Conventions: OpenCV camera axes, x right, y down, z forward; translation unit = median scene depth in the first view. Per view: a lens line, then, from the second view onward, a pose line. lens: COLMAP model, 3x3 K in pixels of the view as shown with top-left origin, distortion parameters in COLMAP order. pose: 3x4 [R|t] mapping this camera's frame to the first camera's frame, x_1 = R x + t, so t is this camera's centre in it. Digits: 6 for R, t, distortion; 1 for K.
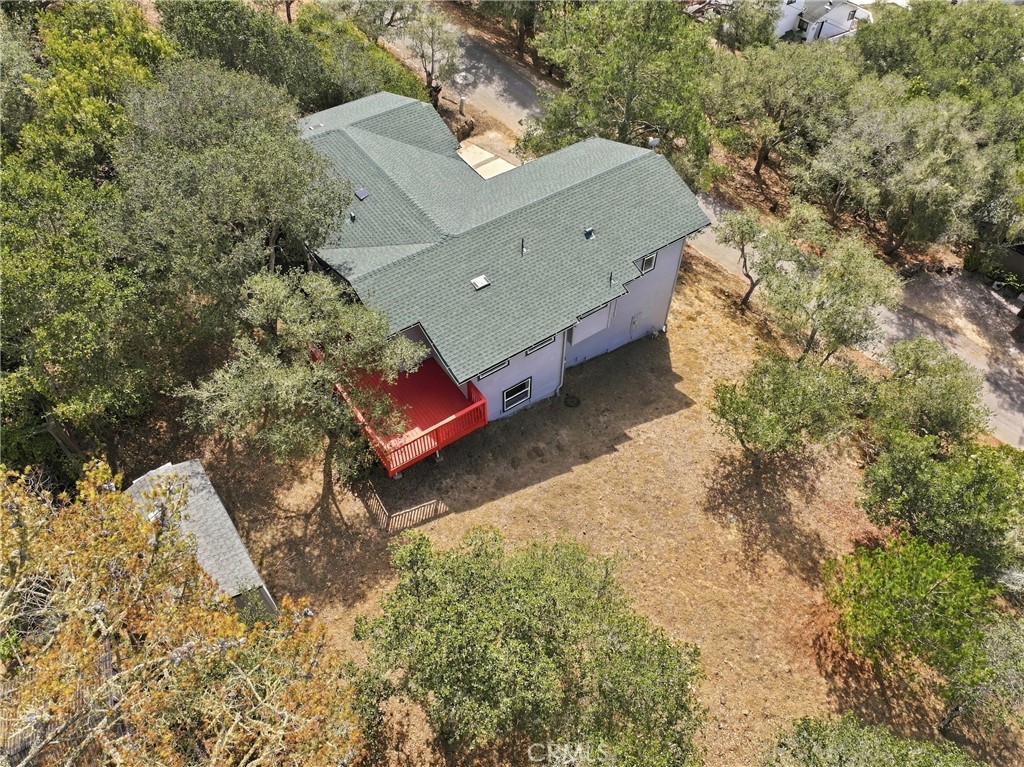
lens RADIAL K [[721.3, 0, 512.0], [0, 721.3, 383.5], [0, 0, 1]] dist [0.003797, 0.004827]
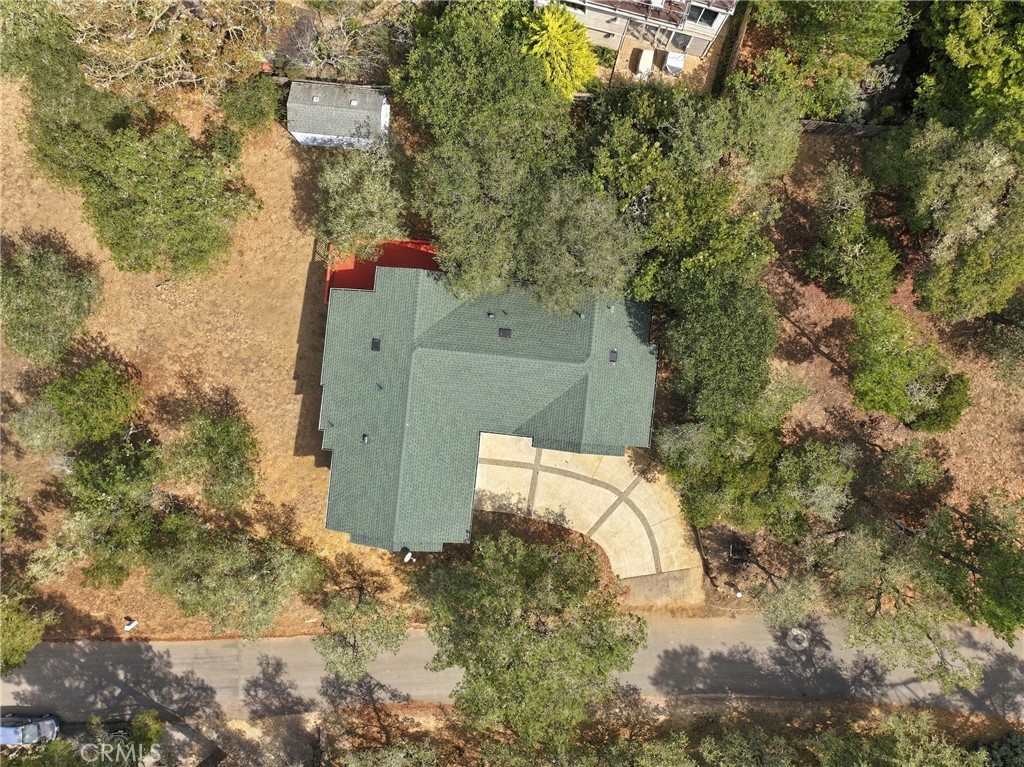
lens RADIAL K [[721.3, 0, 512.0], [0, 721.3, 383.5], [0, 0, 1]] dist [0.003797, 0.004827]
pose [[-0.645830, 0.763457, -0.006076, -0.144671], [-0.586727, -0.491206, 0.643792, -1.228346], [0.488523, 0.419345, 0.765176, 0.051547]]
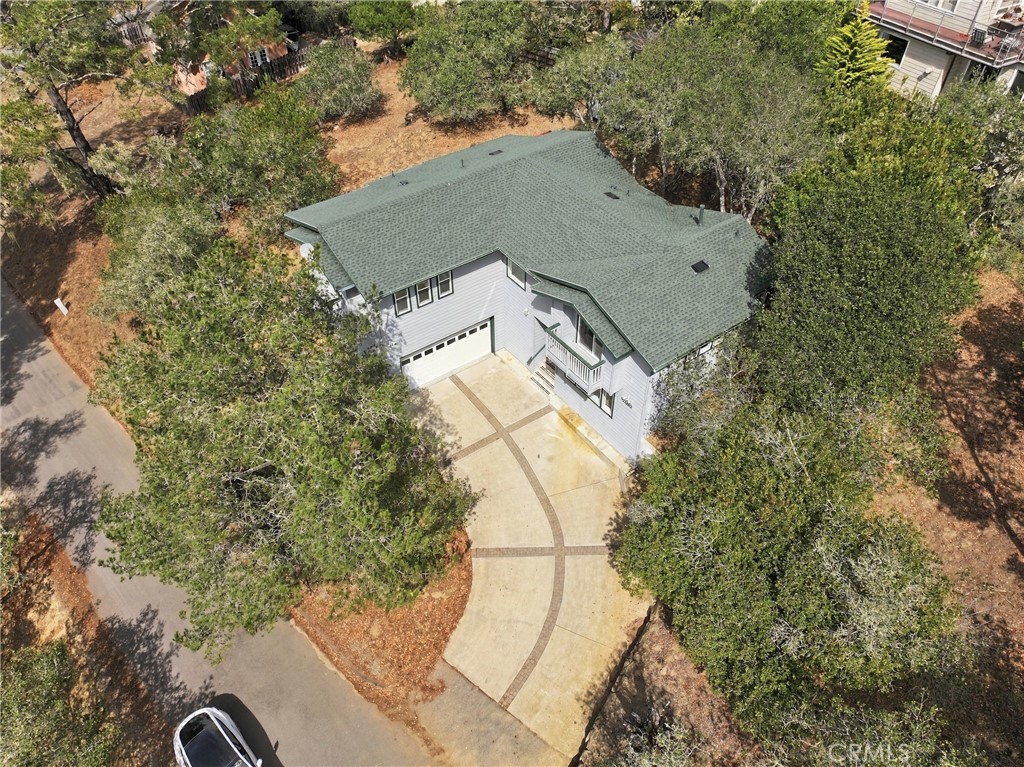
lens RADIAL K [[705.8, 0, 516.8], [0, 705.8, 384.6], [0, 0, 1]] dist [0.005418, 0.005947]
pose [[-0.999684, 0.020053, -0.015179, -0.049913], [-0.016812, -0.083963, 0.996327, -1.389570], [0.018705, 0.996267, 0.084274, 1.259880]]
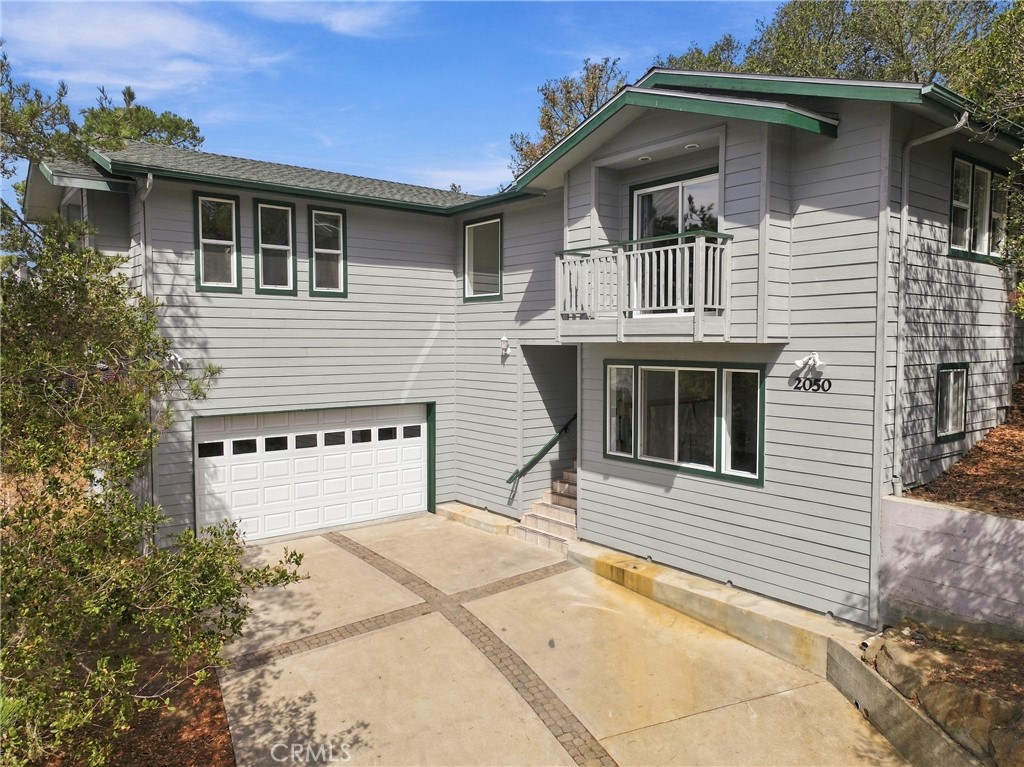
lens RADIAL K [[721.3, 0, 512.0], [0, 721.3, 383.5], [0, 0, 1]] dist [0.003797, 0.004827]
pose [[-0.998059, 0.007909, -0.061765, -0.057381], [-0.045032, 0.593389, 0.803656, -0.680157], [0.043007, 0.804877, -0.591881, 1.565774]]
